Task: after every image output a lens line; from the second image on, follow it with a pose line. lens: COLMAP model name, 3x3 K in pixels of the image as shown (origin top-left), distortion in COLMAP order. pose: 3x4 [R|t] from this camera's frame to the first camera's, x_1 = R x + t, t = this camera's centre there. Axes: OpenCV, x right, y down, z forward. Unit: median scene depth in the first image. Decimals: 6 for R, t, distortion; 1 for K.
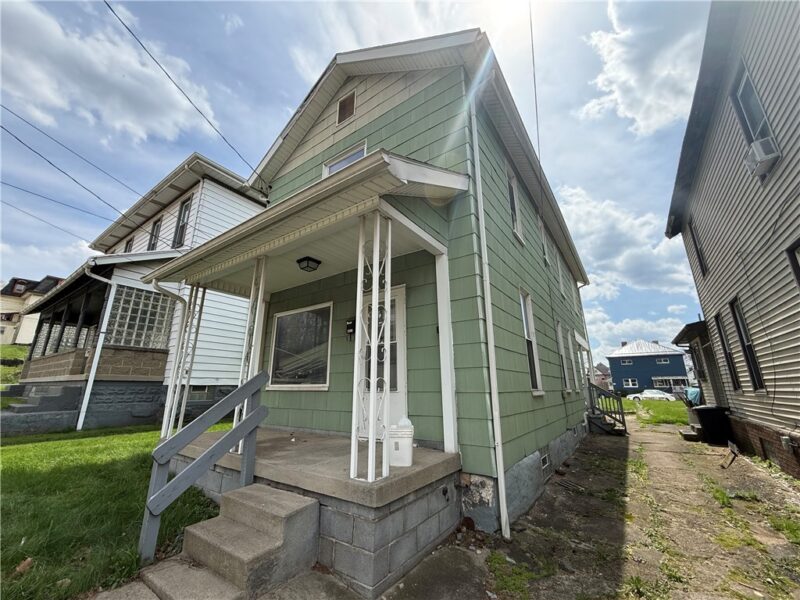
lens RADIAL K [[320.3, 0, 398.5], [0, 320.3, 298.8], [0, 0, 1]] dist [-0.000760, 0.000023]
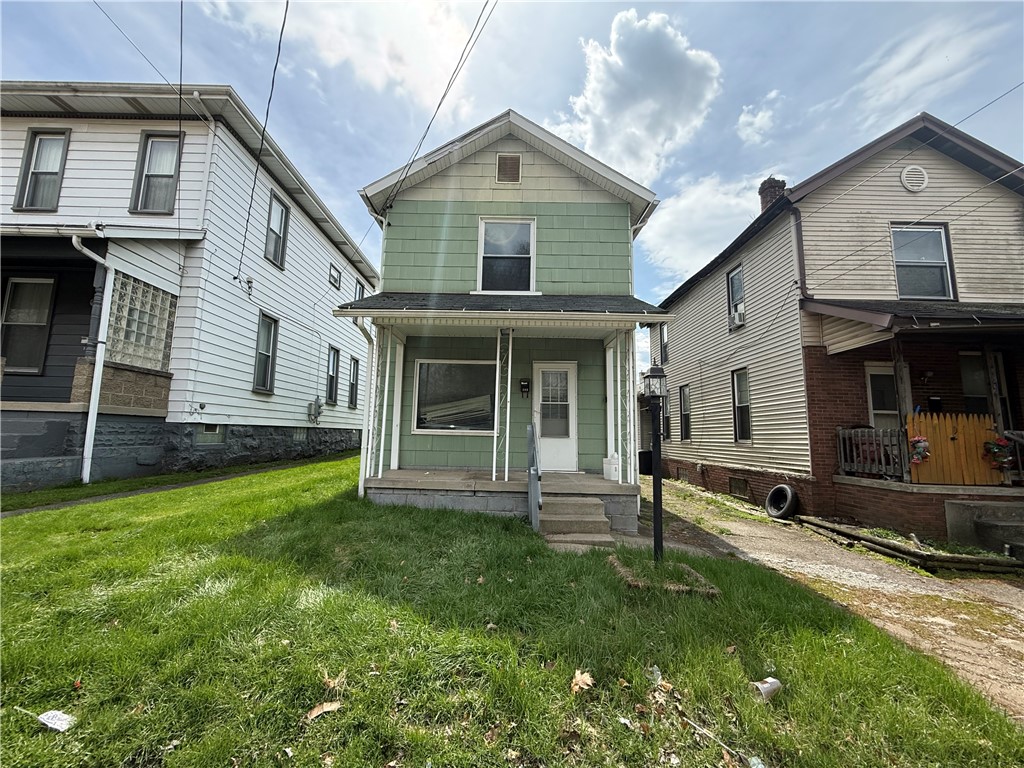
lens RADIAL K [[410.0, 0, 513.5], [0, 410.0, 383.3], [0, 0, 1]] dist [-0.000760, 0.000023]
pose [[0.813526, 0.092908, 0.574058, -0.743775], [-0.178735, 0.979320, 0.094797, -0.045005], [-0.553379, -0.179724, 0.813308, -0.175554]]
